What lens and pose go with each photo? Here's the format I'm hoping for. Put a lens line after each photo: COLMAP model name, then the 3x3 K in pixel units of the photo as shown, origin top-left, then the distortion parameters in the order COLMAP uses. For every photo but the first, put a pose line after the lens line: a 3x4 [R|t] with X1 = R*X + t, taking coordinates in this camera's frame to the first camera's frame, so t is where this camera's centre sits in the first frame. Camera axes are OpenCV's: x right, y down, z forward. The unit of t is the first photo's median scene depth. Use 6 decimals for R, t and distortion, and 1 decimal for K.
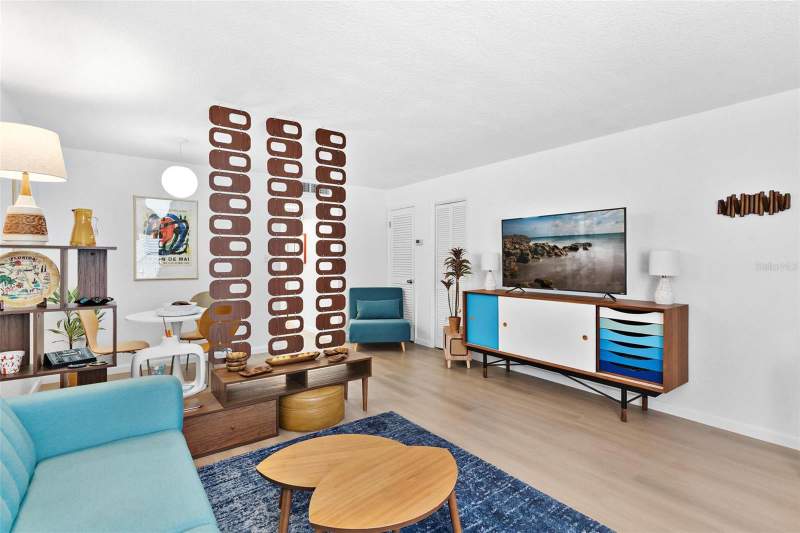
lens RADIAL K [[382.3, 0, 397.9], [0, 382.3, 266.0], [0, 0, 1]] dist [-0.000223, 0.000454]
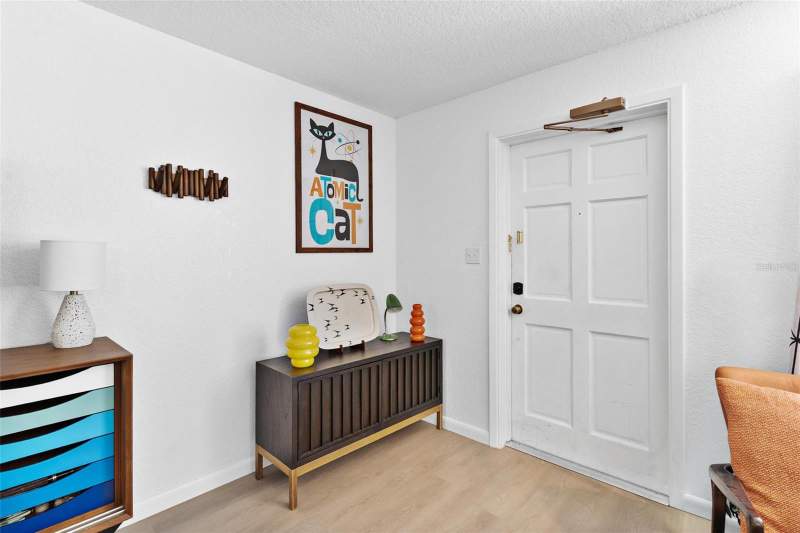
lens RADIAL K [[382.3, 0, 399.2], [0, 382.3, 259.9], [0, 0, 1]] dist [-0.000223, 0.000454]
pose [[-0.169360, -0.006026, 0.985536, 0.056340], [0.029146, 0.999513, 0.011120, -0.004538], [-0.985123, 0.030608, -0.169102, 0.309019]]
